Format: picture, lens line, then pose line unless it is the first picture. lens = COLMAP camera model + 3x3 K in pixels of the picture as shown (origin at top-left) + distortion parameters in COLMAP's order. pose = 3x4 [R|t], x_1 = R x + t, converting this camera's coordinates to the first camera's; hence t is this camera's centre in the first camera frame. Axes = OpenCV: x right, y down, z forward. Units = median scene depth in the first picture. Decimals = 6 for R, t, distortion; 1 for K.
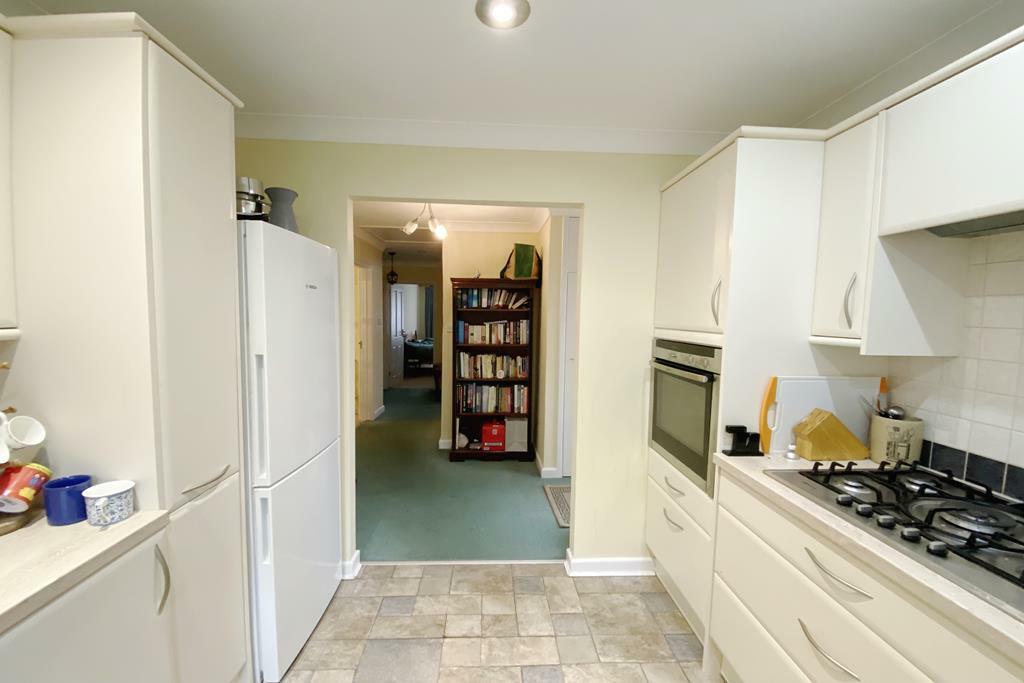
lens RADIAL K [[415.8, 0, 512.0], [0, 415.8, 341.5], [0, 0, 1]] dist [0.001045, -0.000003]
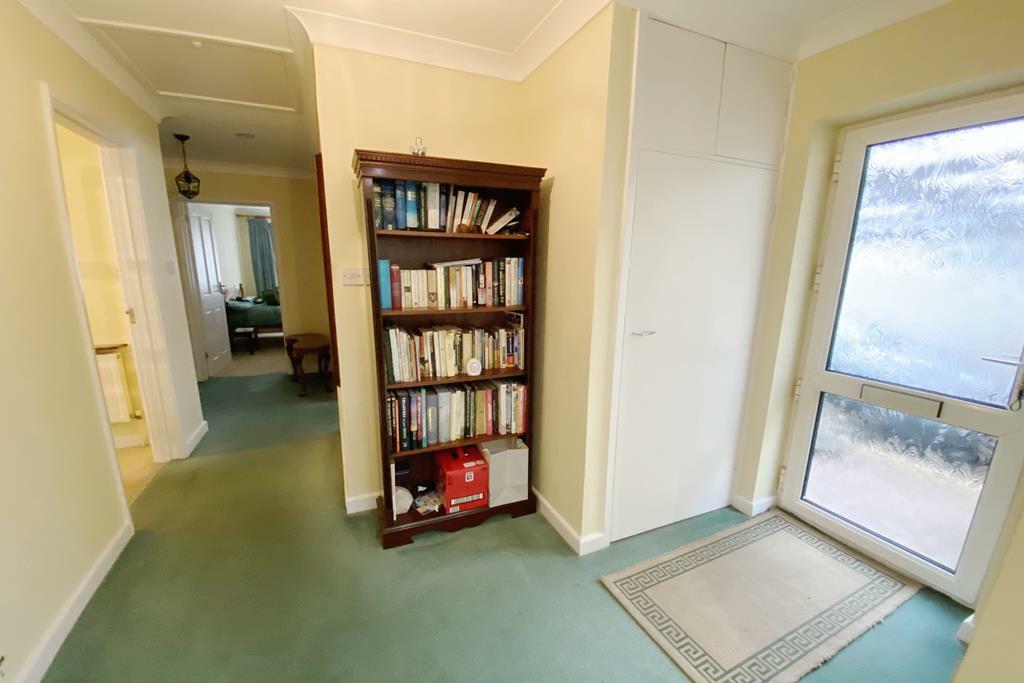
lens RADIAL K [[407.3, 0, 513.8], [0, 407.3, 357.9], [0, 0, 1]] dist [0.003939, -0.013834]
pose [[0.931600, -0.085175, 0.353365, -0.155556], [0.027012, 0.985692, 0.166378, -0.013638], [-0.362480, -0.145453, 0.920572, 0.521895]]
